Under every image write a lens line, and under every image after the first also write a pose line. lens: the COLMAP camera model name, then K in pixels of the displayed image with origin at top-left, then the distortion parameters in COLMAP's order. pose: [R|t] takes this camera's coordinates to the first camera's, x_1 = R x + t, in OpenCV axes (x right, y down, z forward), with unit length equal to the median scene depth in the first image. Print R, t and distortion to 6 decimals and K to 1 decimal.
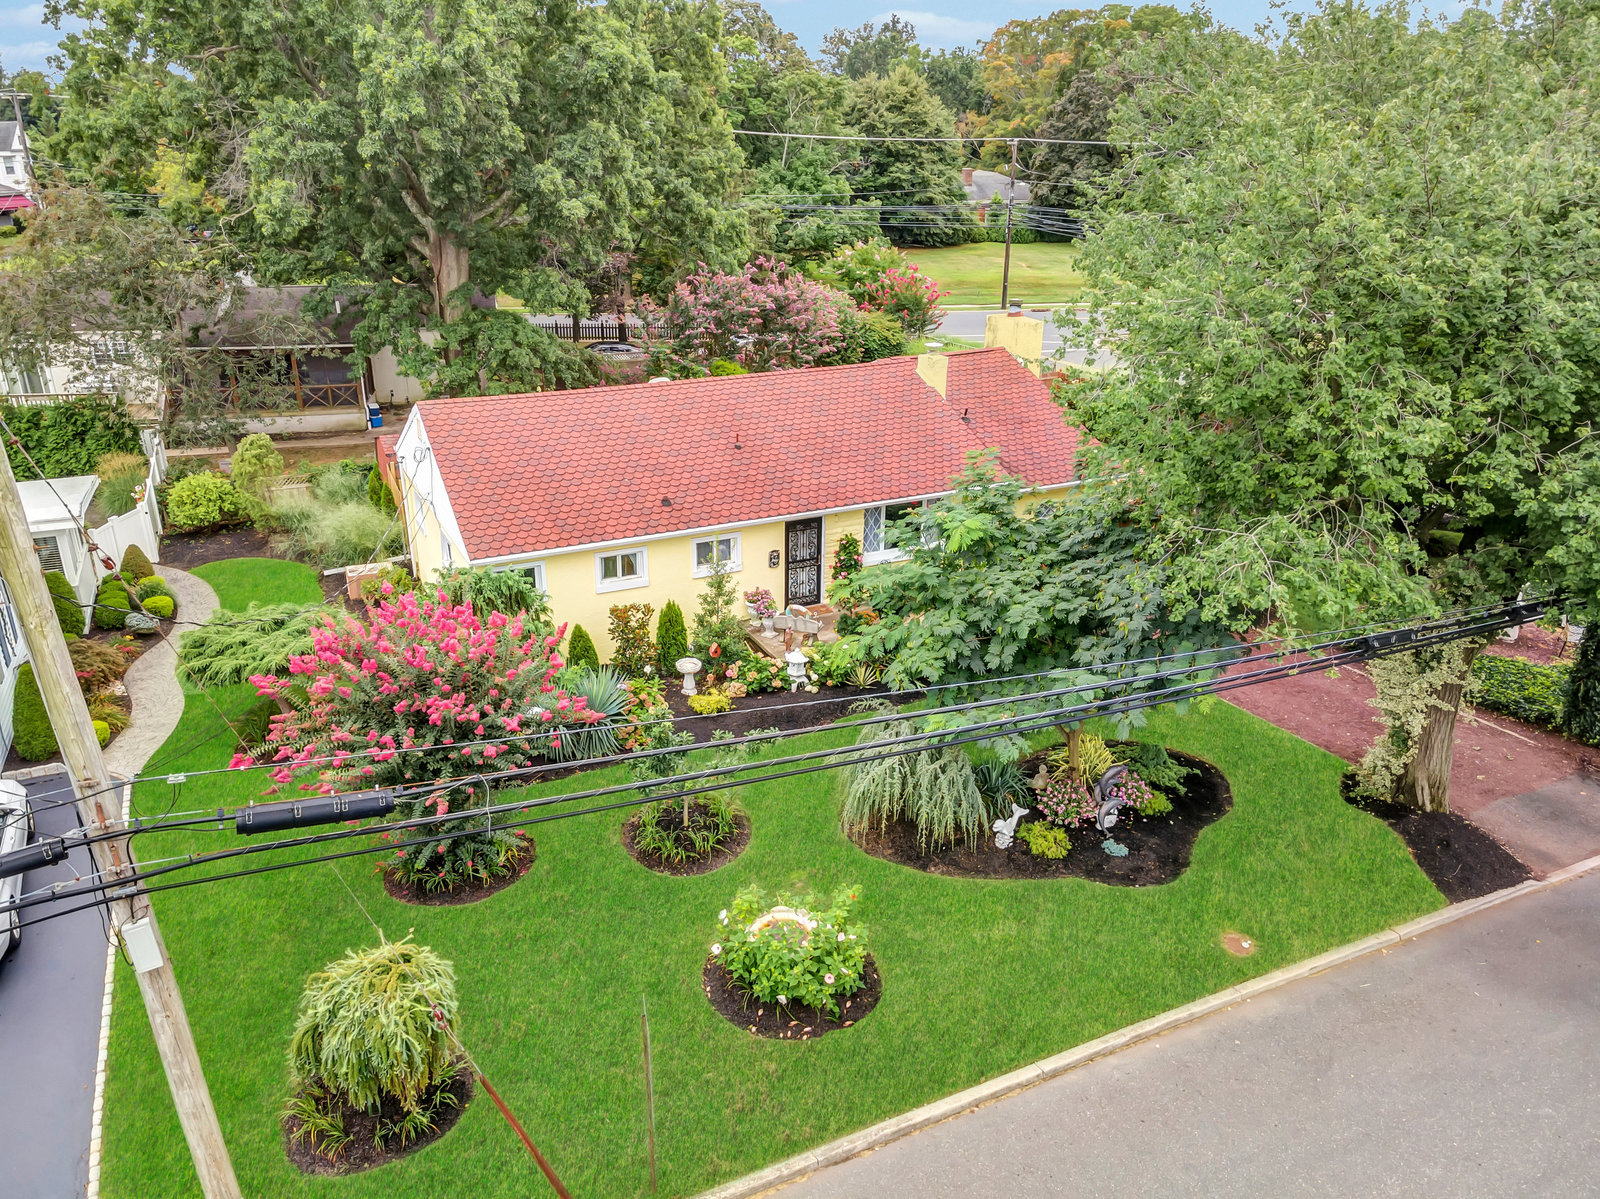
lens RADIAL K [[1143.2, 0, 800.0], [0, 1143.2, 599.5], [0, 0, 1]] dist [0.035258, 0.001445]
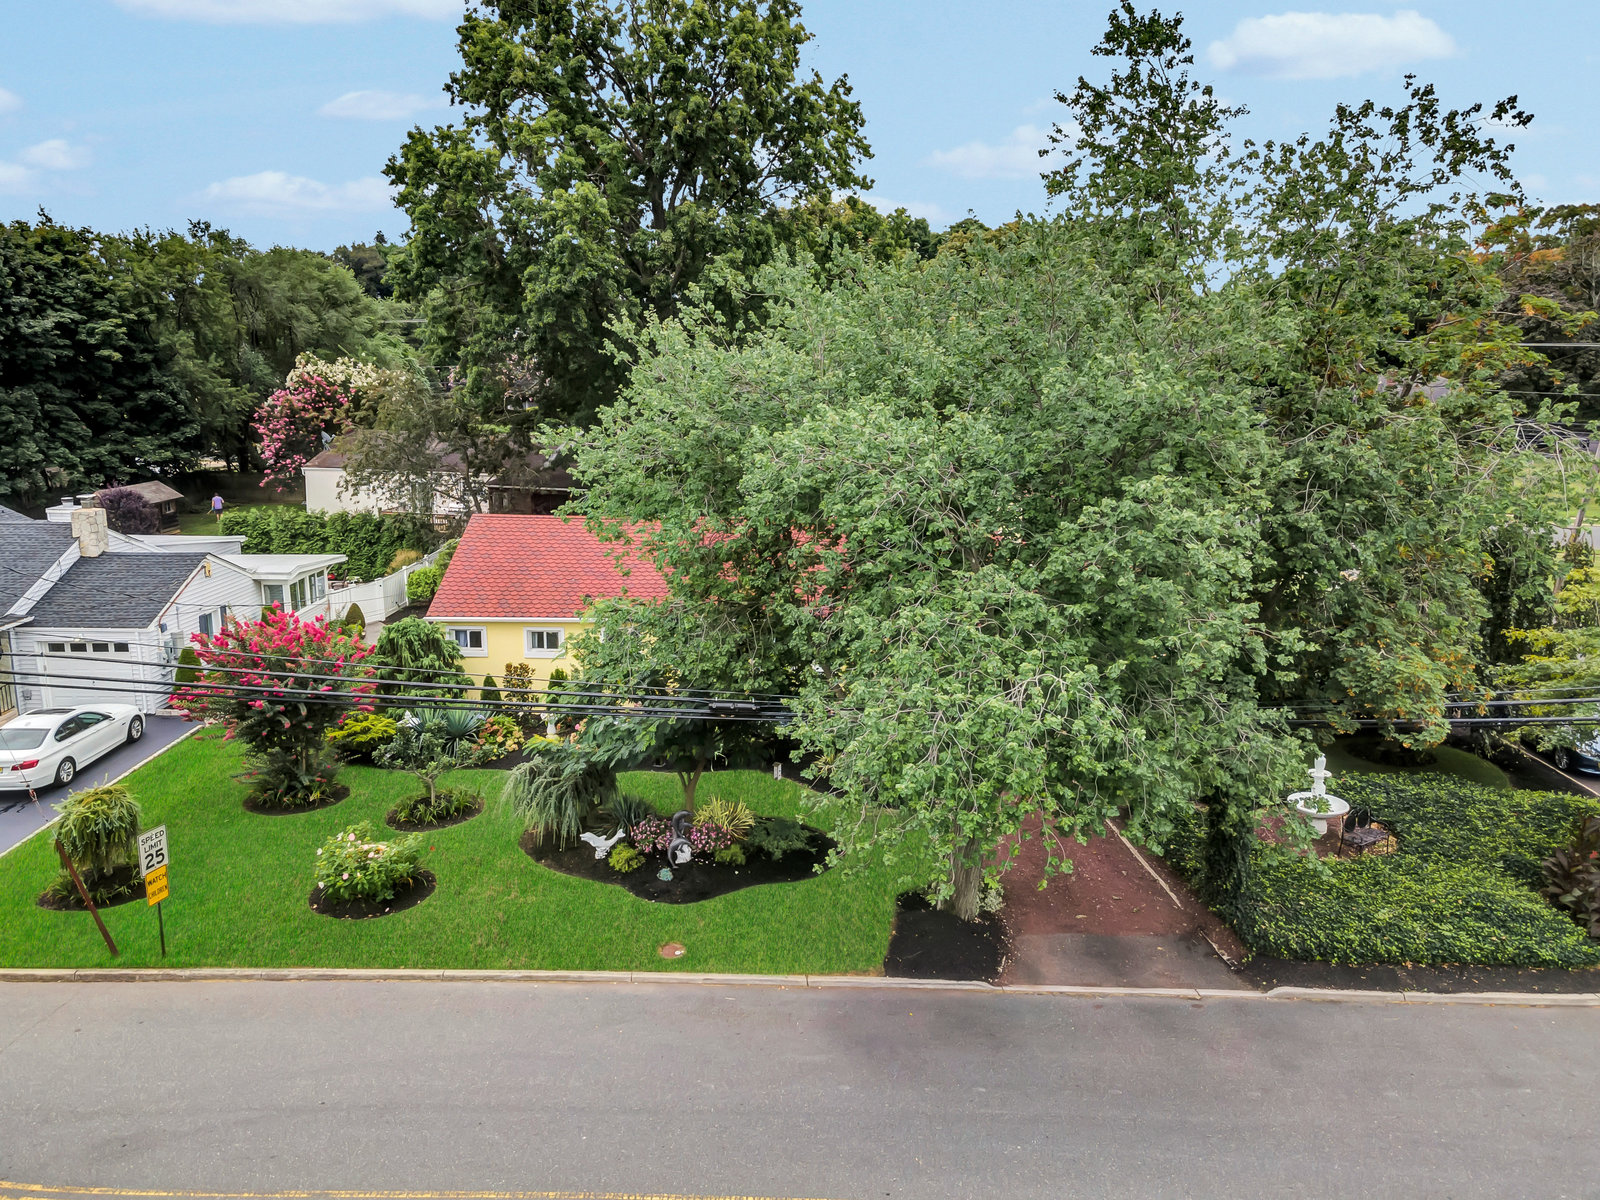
lens RADIAL K [[1166.5, 0, 800.0], [0, 1166.5, 600.0], [0, 0, 1]] dist [-0.000417, 0.062280]
pose [[0.893237, 0.104193, -0.437346, 0.742920], [-0.176692, 0.975857, -0.128387, 0.050486], [0.413410, 0.191955, 0.890081, -0.097589]]
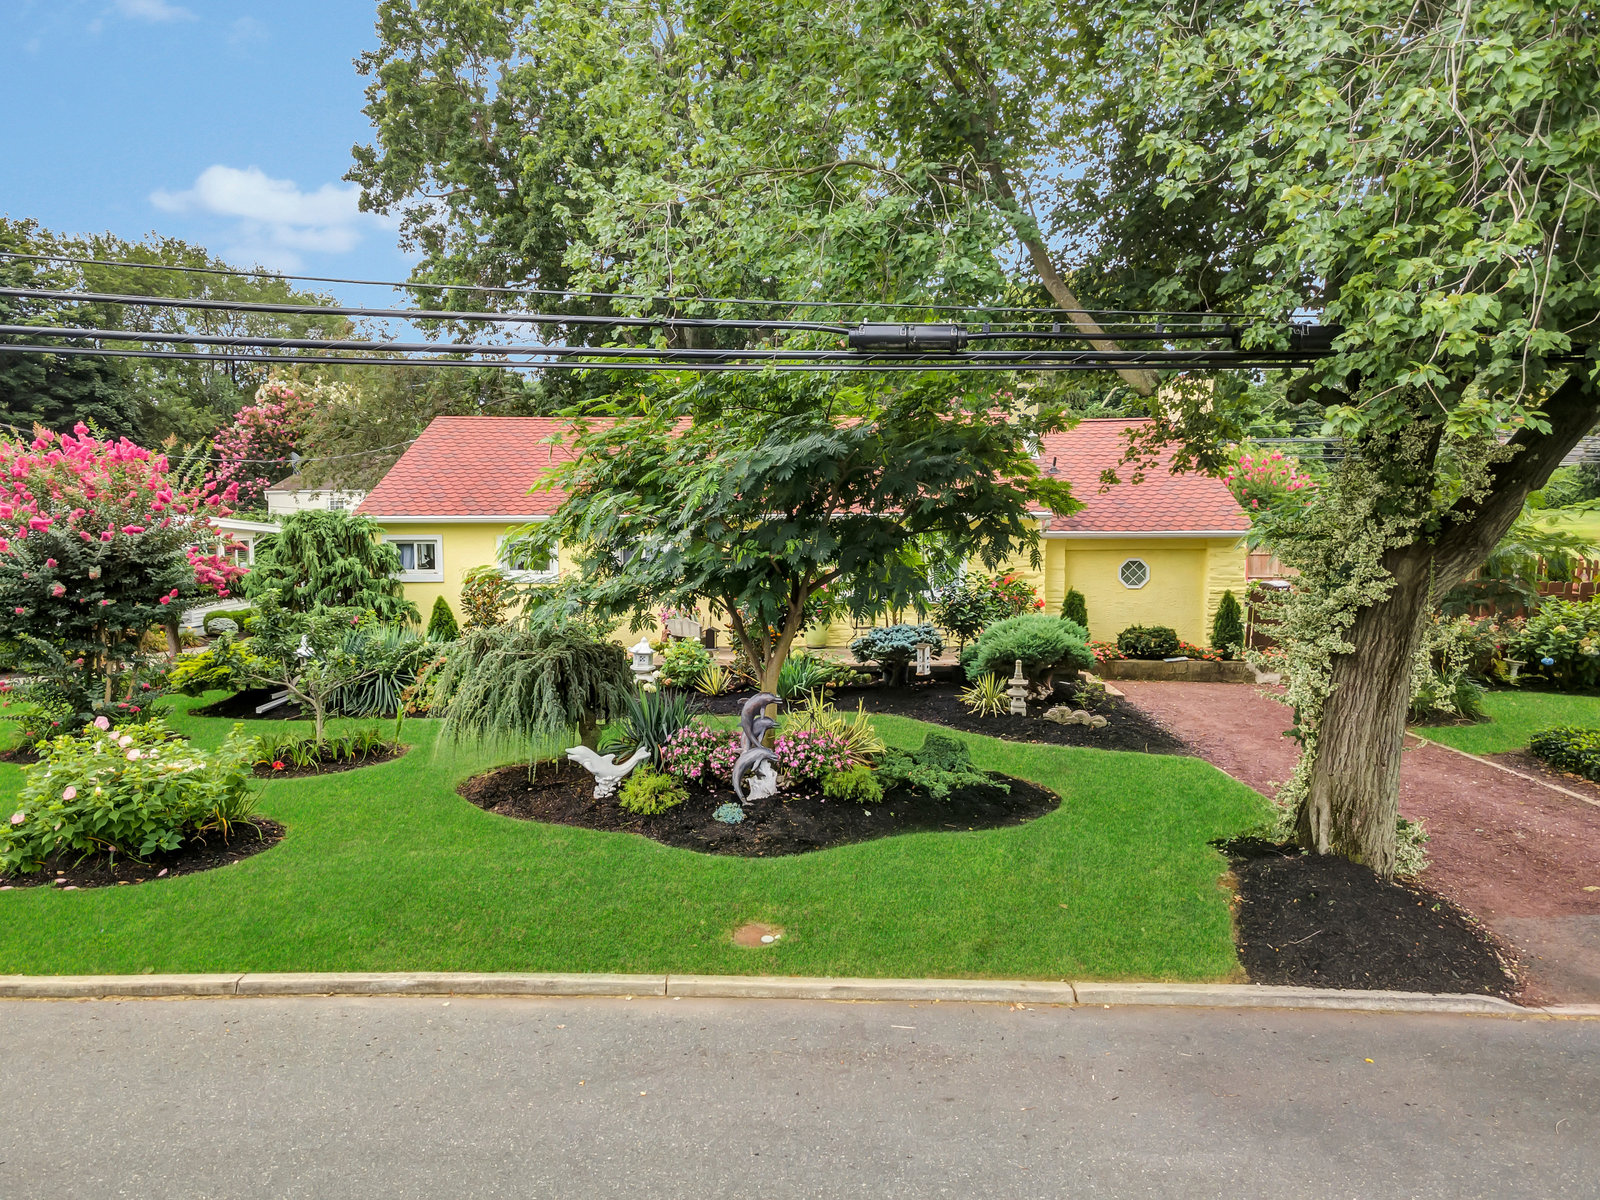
lens RADIAL K [[1166.5, 0, 800.0], [0, 1166.5, 600.0], [0, 0, 1]] dist [-0.000417, 0.062280]
pose [[0.887250, 0.039119, -0.459627, 0.480146], [-0.173149, 0.951783, -0.253235, 0.209228], [0.427559, 0.304267, 0.851243, 0.348825]]
